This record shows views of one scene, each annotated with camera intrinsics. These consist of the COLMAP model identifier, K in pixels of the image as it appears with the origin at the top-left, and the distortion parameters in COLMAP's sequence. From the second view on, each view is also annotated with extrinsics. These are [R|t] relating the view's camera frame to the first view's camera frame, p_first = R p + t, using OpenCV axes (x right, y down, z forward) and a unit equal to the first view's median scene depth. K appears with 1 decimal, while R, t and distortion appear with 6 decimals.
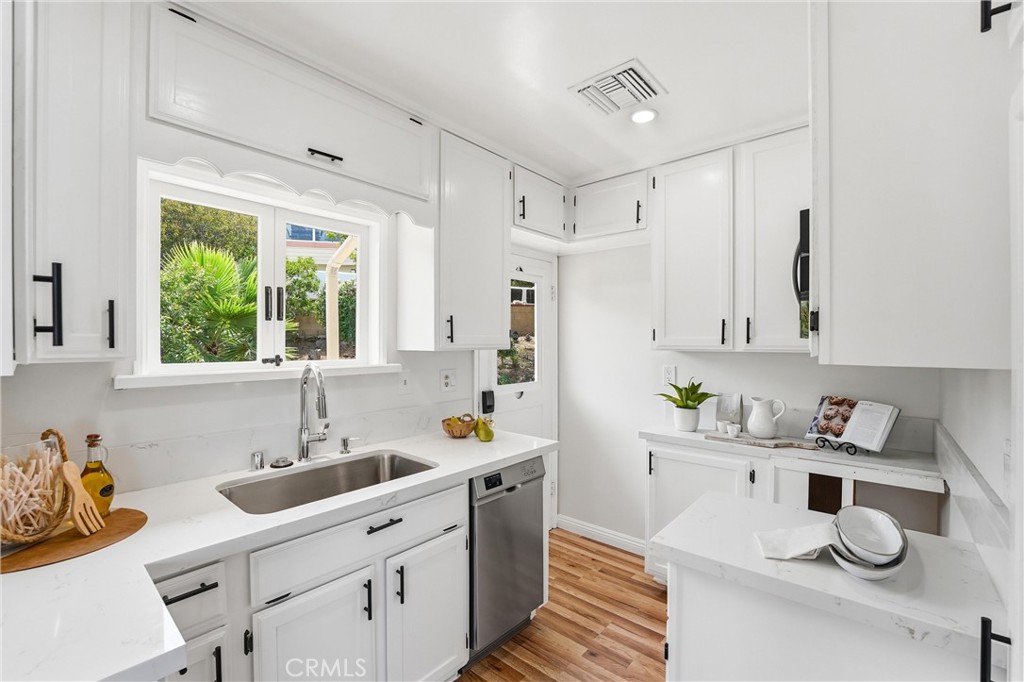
lens RADIAL K [[422.5, 0, 517.0], [0, 422.5, 344.8], [0, 0, 1]] dist [-0.001508, -0.000100]
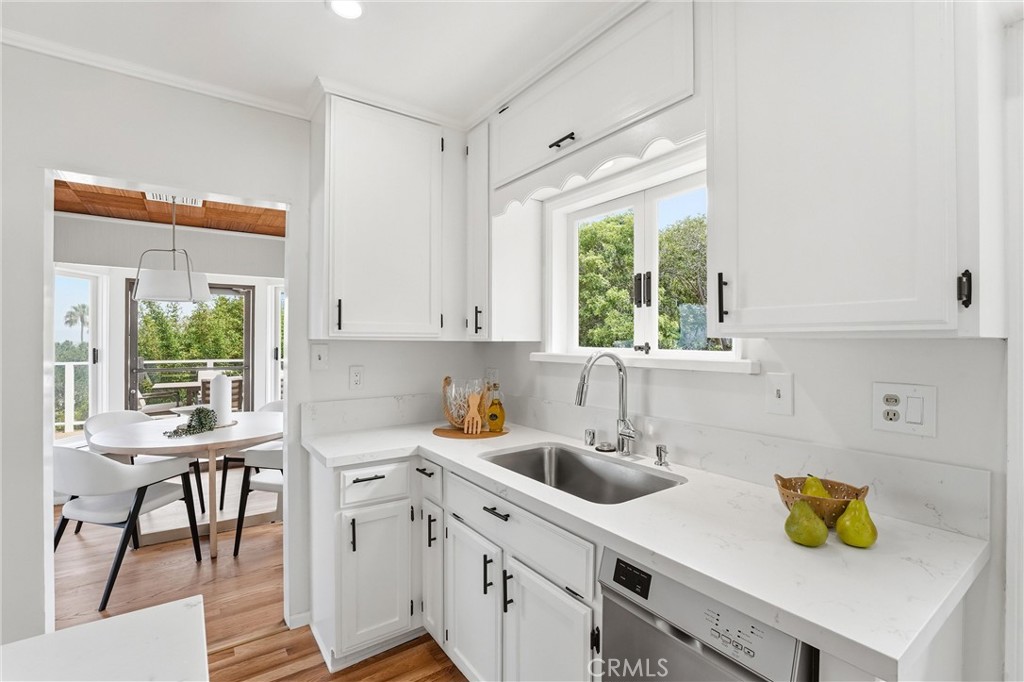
lens RADIAL K [[462.1, 0, 516.3], [0, 462.1, 338.4], [0, 0, 1]] dist [0.002719, 0.000071]
pose [[-0.227080, -0.006170, -0.973857, 0.534599], [-0.006663, 0.999966, -0.004782, 0.021788], [0.973853, 0.005403, -0.227113, 0.957509]]
